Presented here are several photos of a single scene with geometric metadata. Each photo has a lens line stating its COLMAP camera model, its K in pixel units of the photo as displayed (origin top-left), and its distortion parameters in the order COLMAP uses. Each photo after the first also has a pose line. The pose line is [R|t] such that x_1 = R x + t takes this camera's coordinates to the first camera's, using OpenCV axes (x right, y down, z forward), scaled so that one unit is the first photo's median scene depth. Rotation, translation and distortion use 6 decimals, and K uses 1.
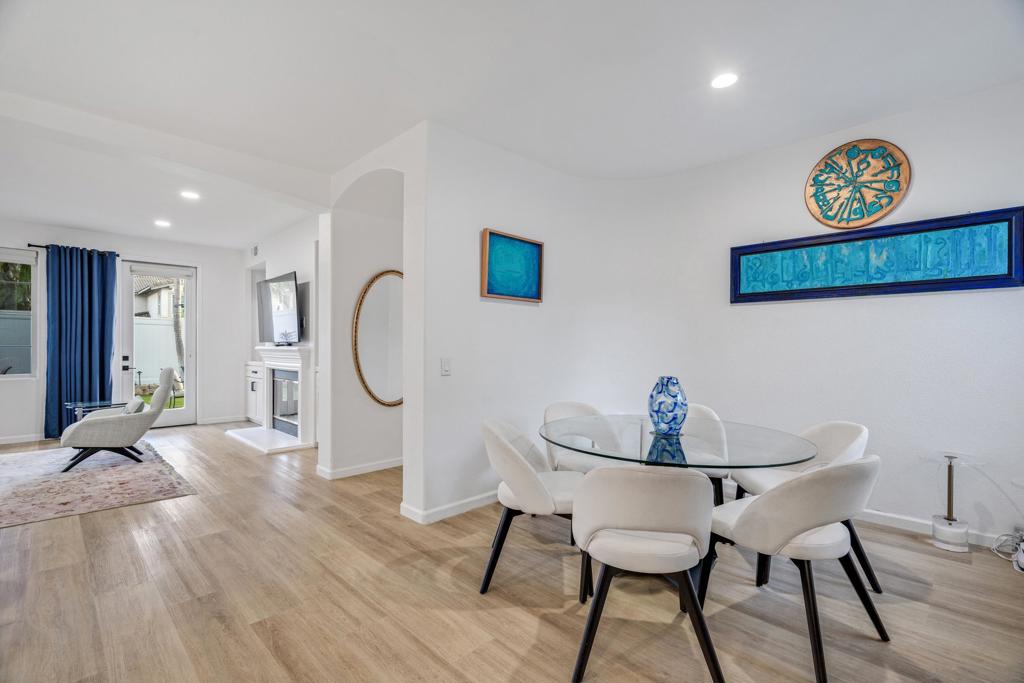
lens RADIAL K [[468.8, 0, 513.7], [0, 468.8, 347.6], [0, 0, 1]] dist [-0.002202, 0.002049]
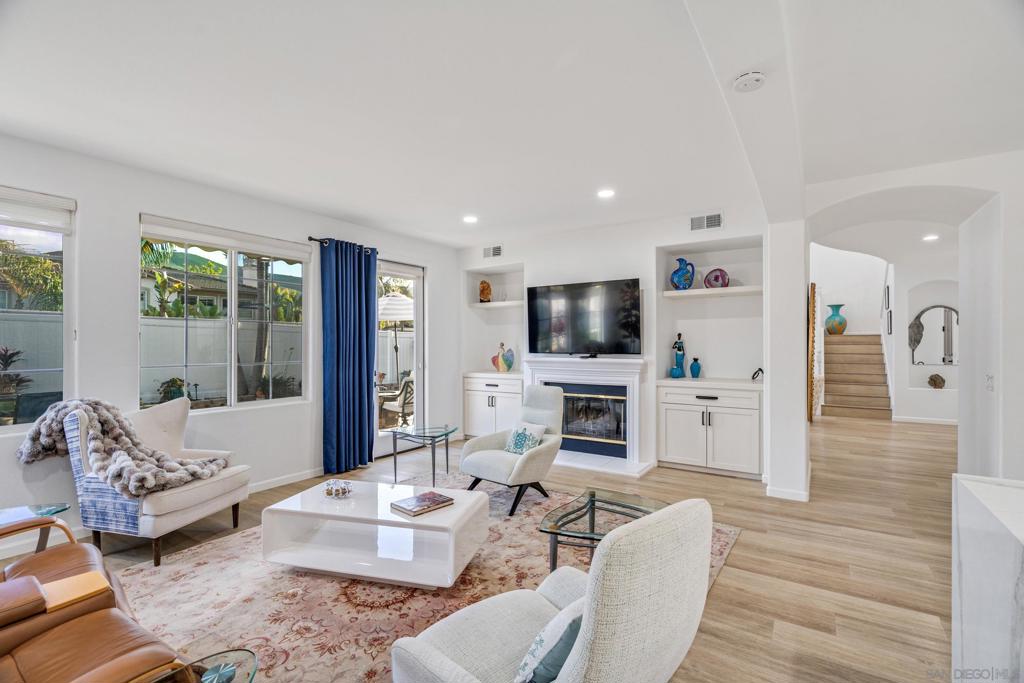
lens RADIAL K [[468.8, 0, 512.9], [0, 468.8, 342.8], [0, 0, 1]] dist [-0.002202, 0.002049]
pose [[0.979799, -0.002558, 0.199969, -1.454005], [0.004971, 0.999921, -0.011567, -0.042283], [-0.199923, 0.012328, 0.979734, 0.222156]]
